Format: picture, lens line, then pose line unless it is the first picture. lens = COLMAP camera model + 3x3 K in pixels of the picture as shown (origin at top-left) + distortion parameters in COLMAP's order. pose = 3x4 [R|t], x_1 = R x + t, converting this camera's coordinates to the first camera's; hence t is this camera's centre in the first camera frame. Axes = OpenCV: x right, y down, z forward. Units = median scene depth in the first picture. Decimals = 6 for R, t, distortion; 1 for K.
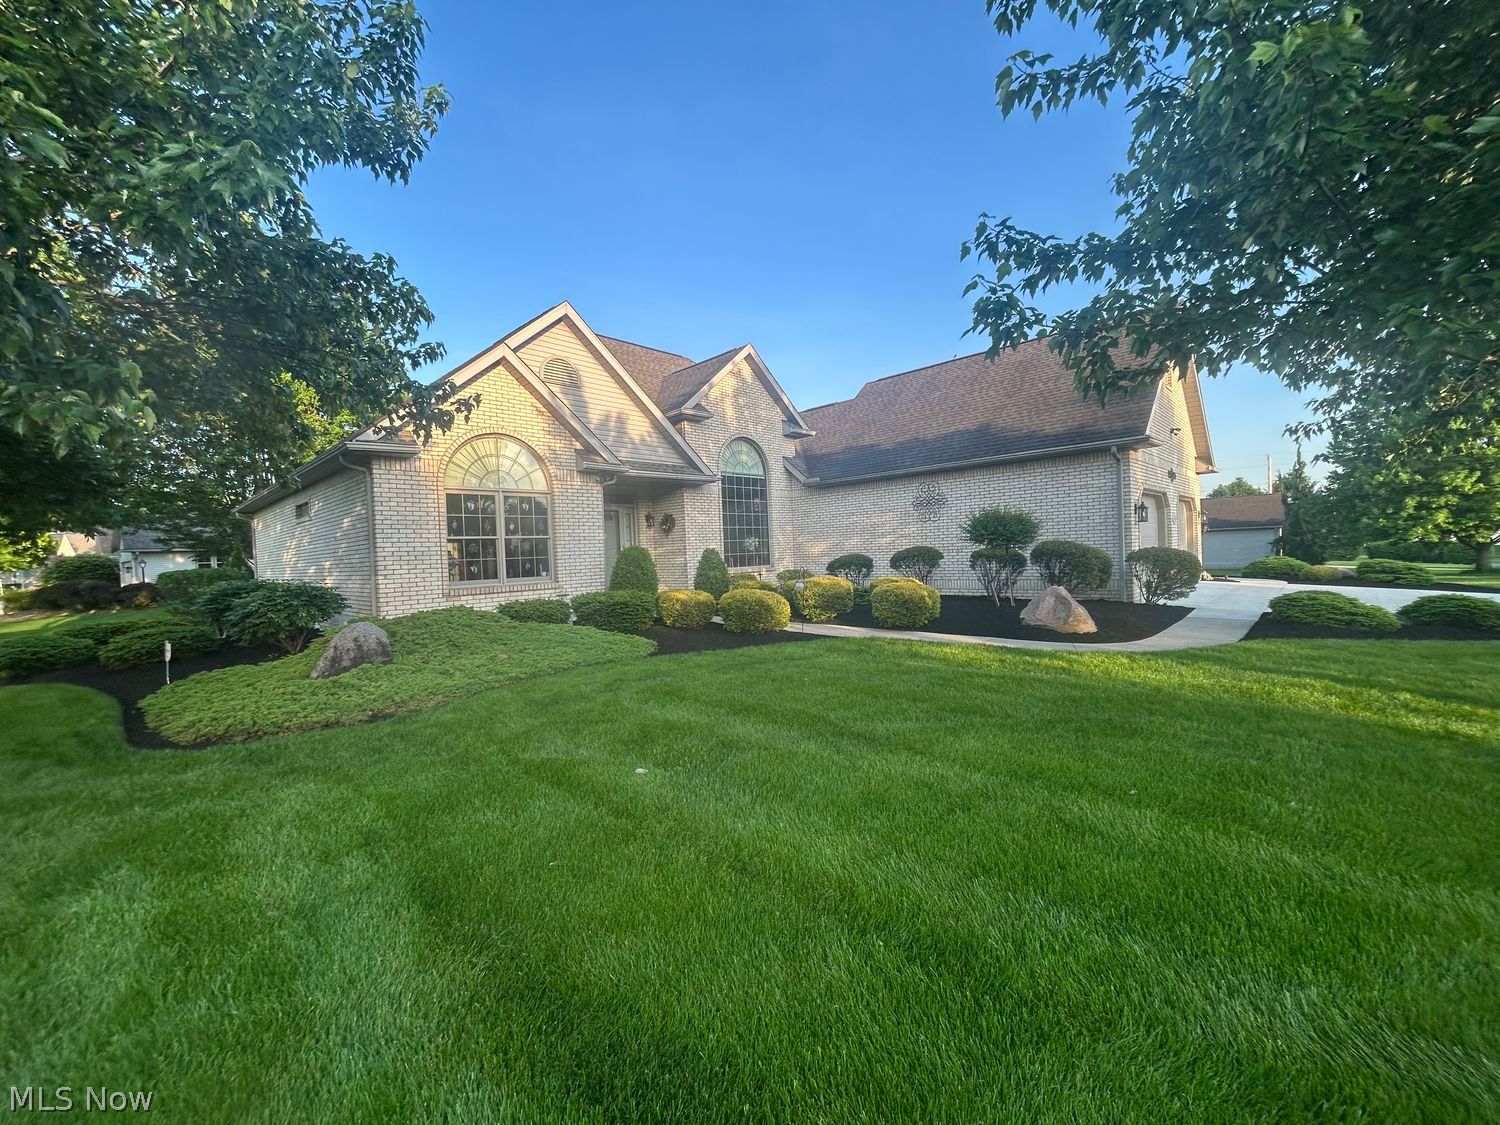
lens RADIAL K [[604.0, 0, 751.0], [0, 604.0, 566.1], [0, 0, 1]] dist [-0.004467, 0.003717]
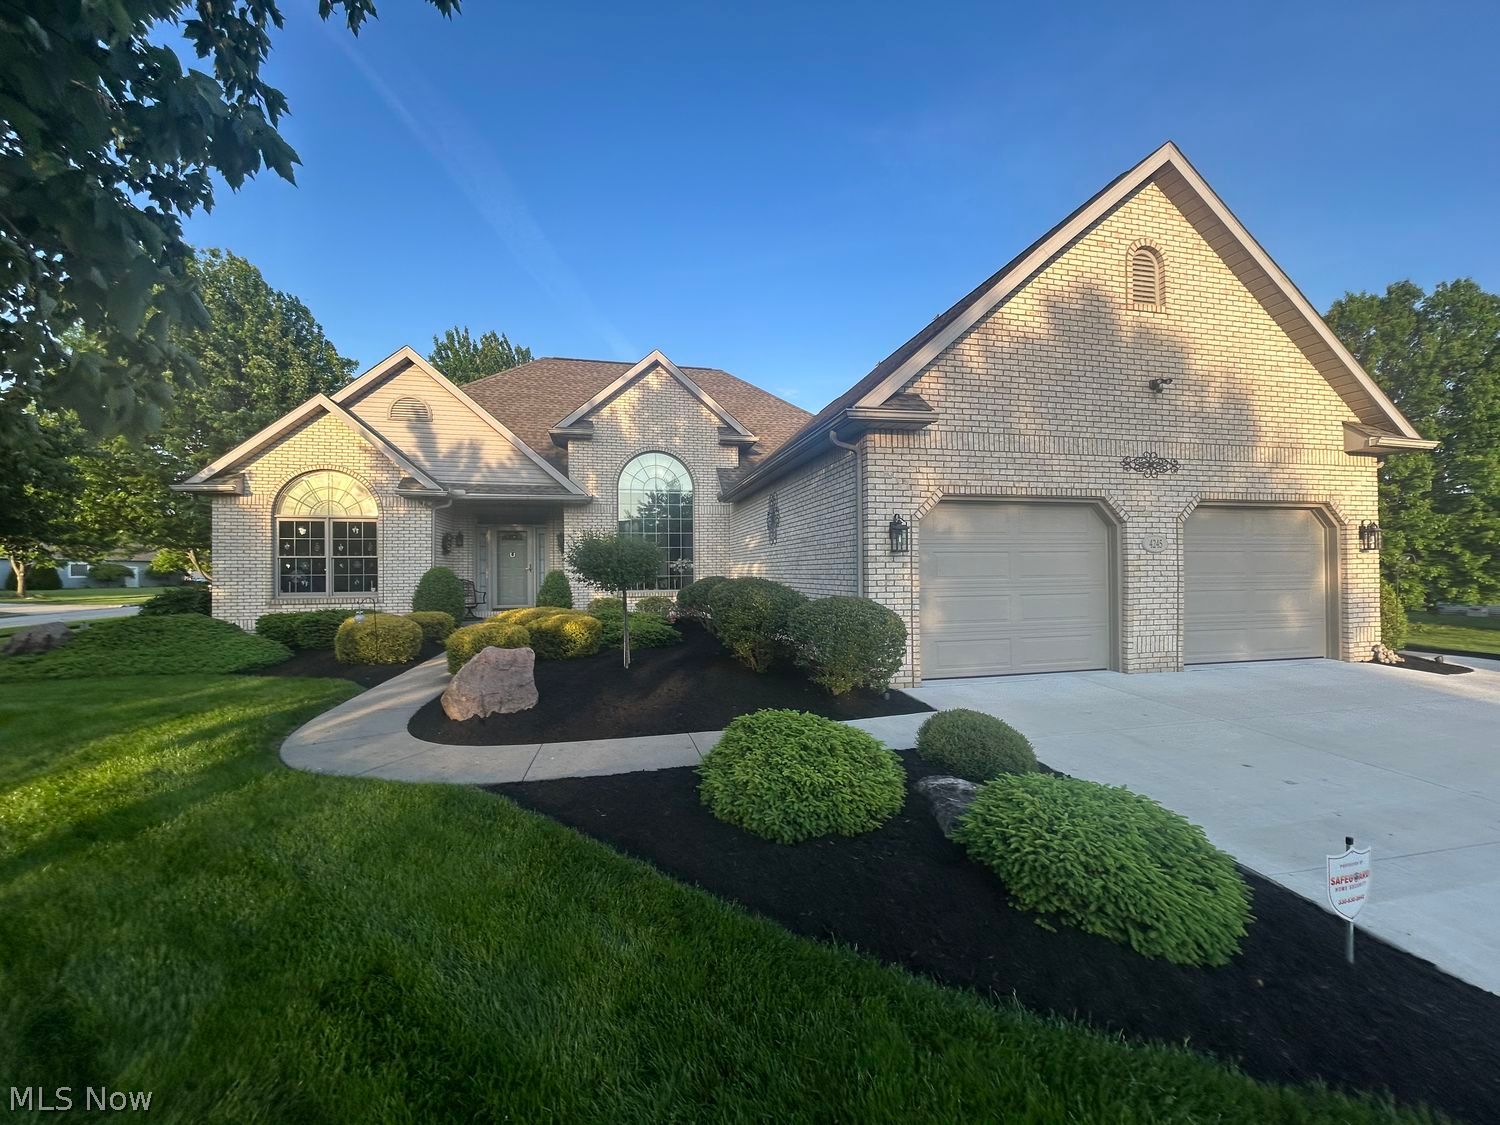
lens RADIAL K [[604.0, 0, 751.0], [0, 604.0, 566.1], [0, 0, 1]] dist [-0.004467, 0.003717]
pose [[0.845167, 0.027227, -0.533808, 0.755923], [-0.037172, 0.999278, -0.007884, -0.042348], [0.533208, 0.026506, 0.845569, 0.366024]]
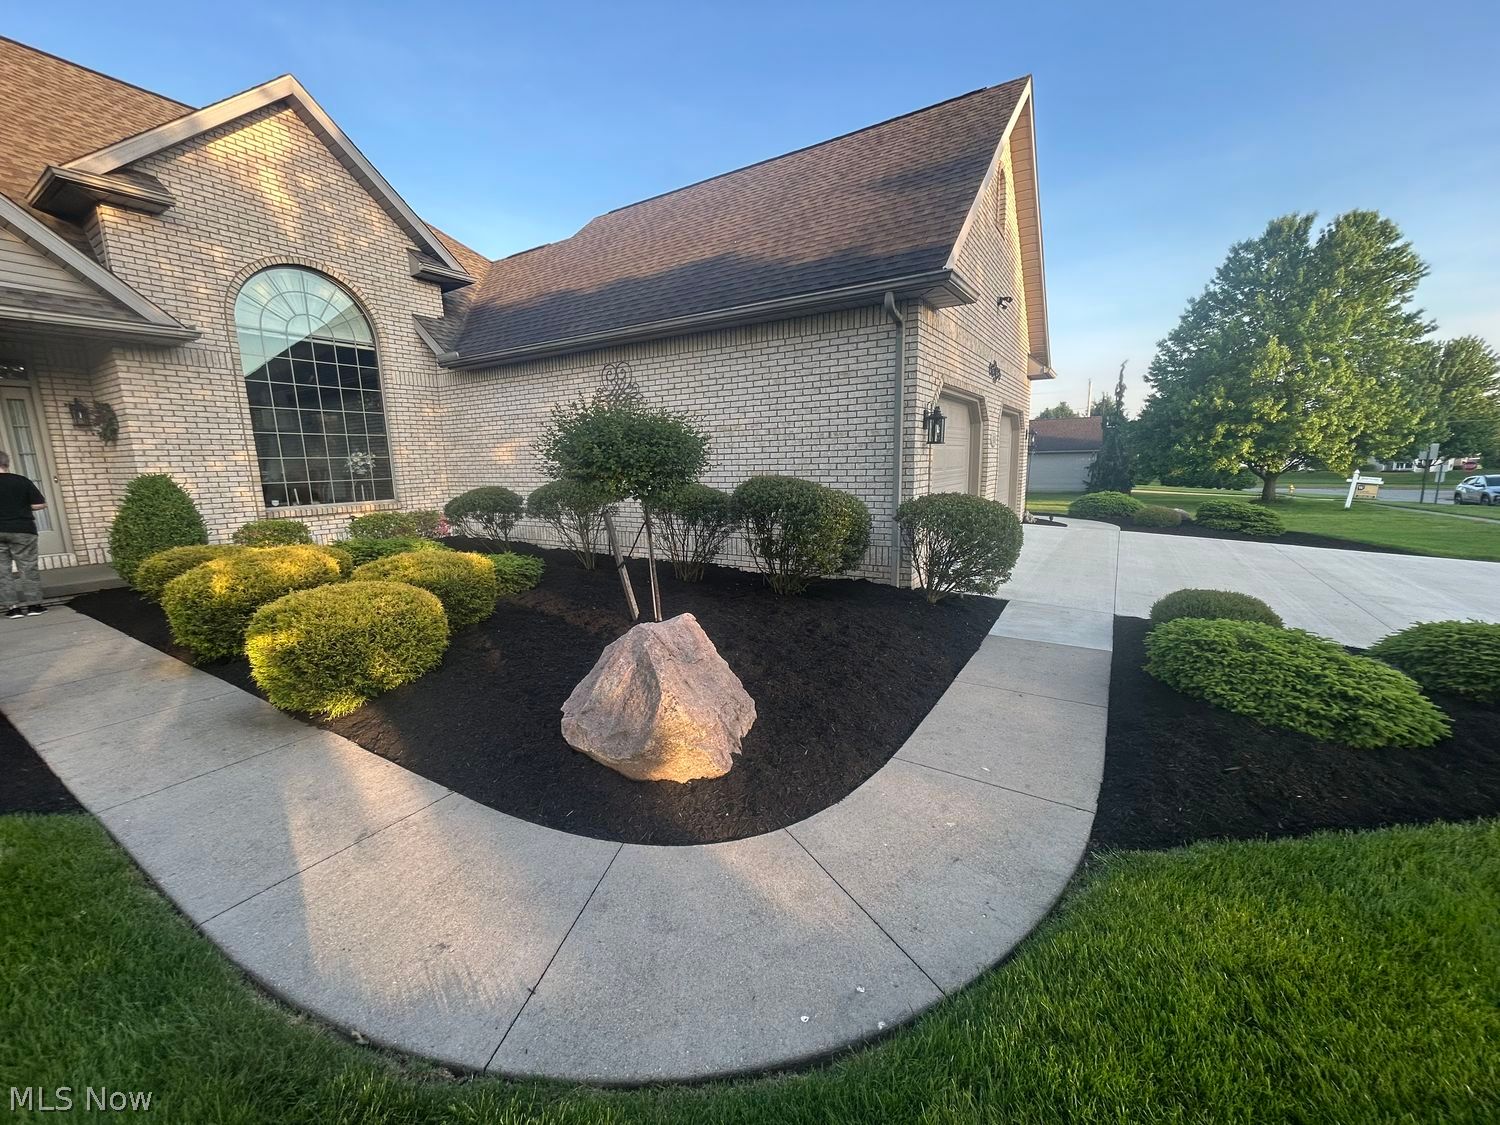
lens RADIAL K [[604.0, 0, 751.0], [0, 604.0, 566.1], [0, 0, 1]] dist [-0.004467, 0.003717]
pose [[0.976224, -0.017957, 0.216018, 0.320116], [-0.012806, 0.990044, 0.140172, -0.033115], [-0.216385, -0.139605, 0.966275, 0.428040]]
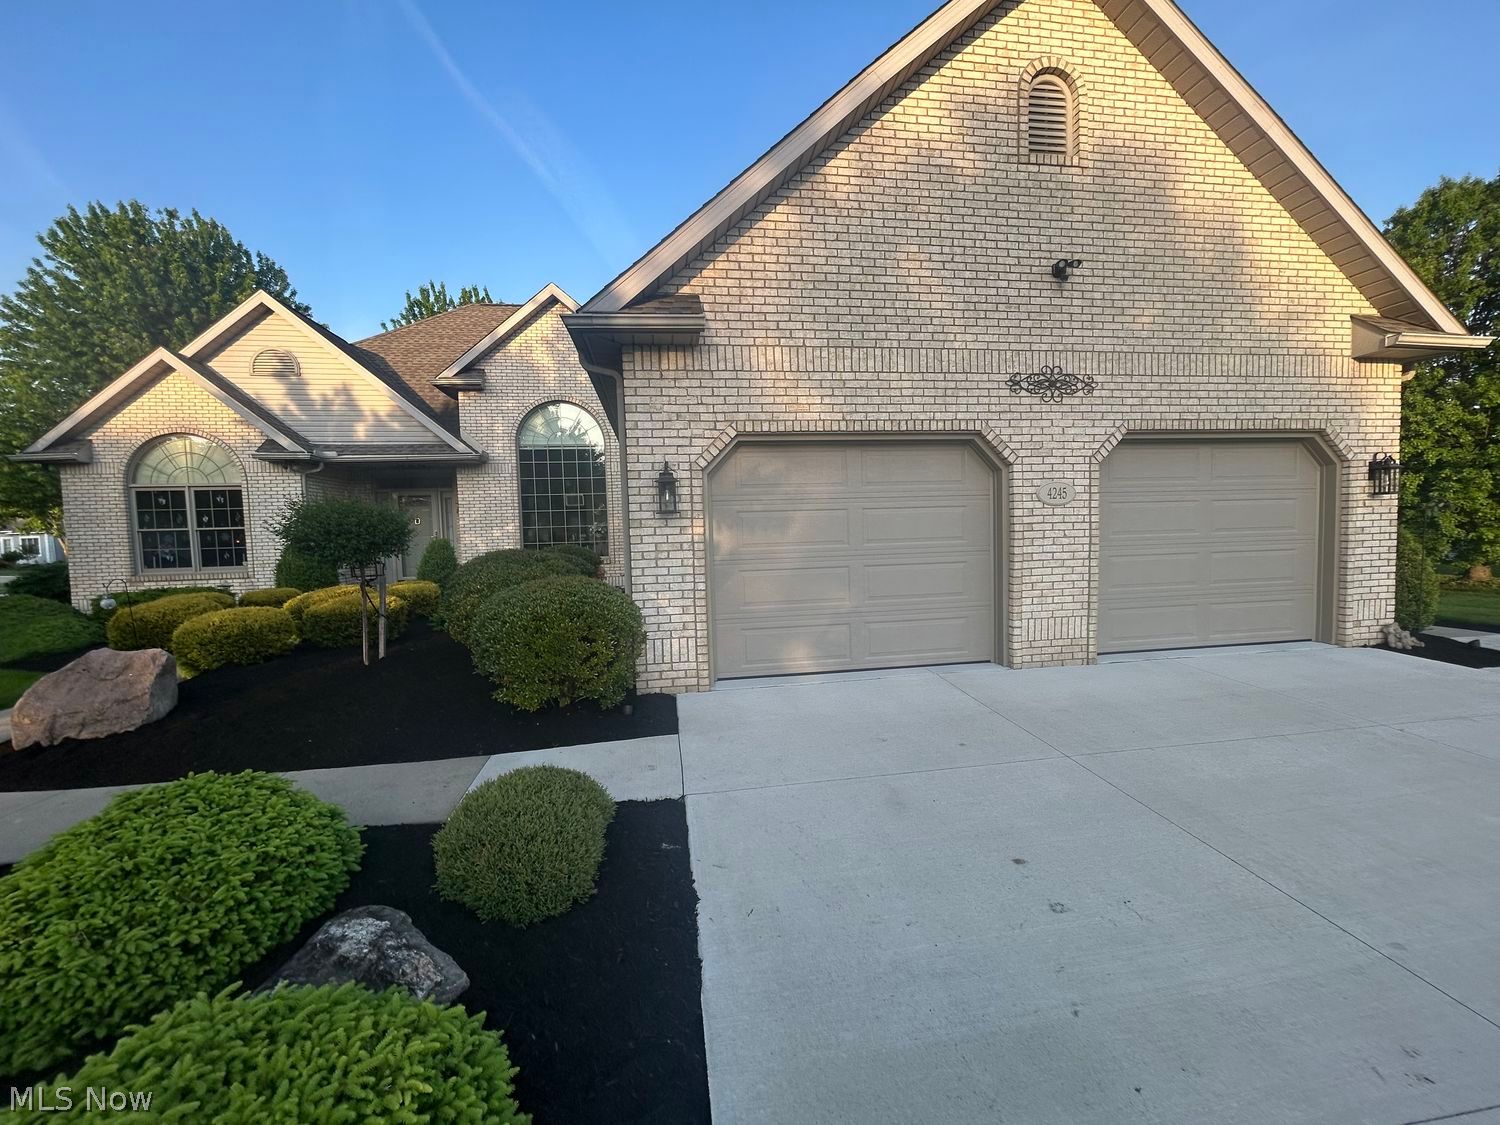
lens RADIAL K [[604.0, 0, 751.0], [0, 604.0, 566.1], [0, 0, 1]] dist [-0.004467, 0.003717]
pose [[0.801259, 0.051379, -0.596107, 0.863066], [-0.017298, 0.997879, 0.062757, -0.055099], [0.598067, -0.039973, 0.800448, 0.602283]]
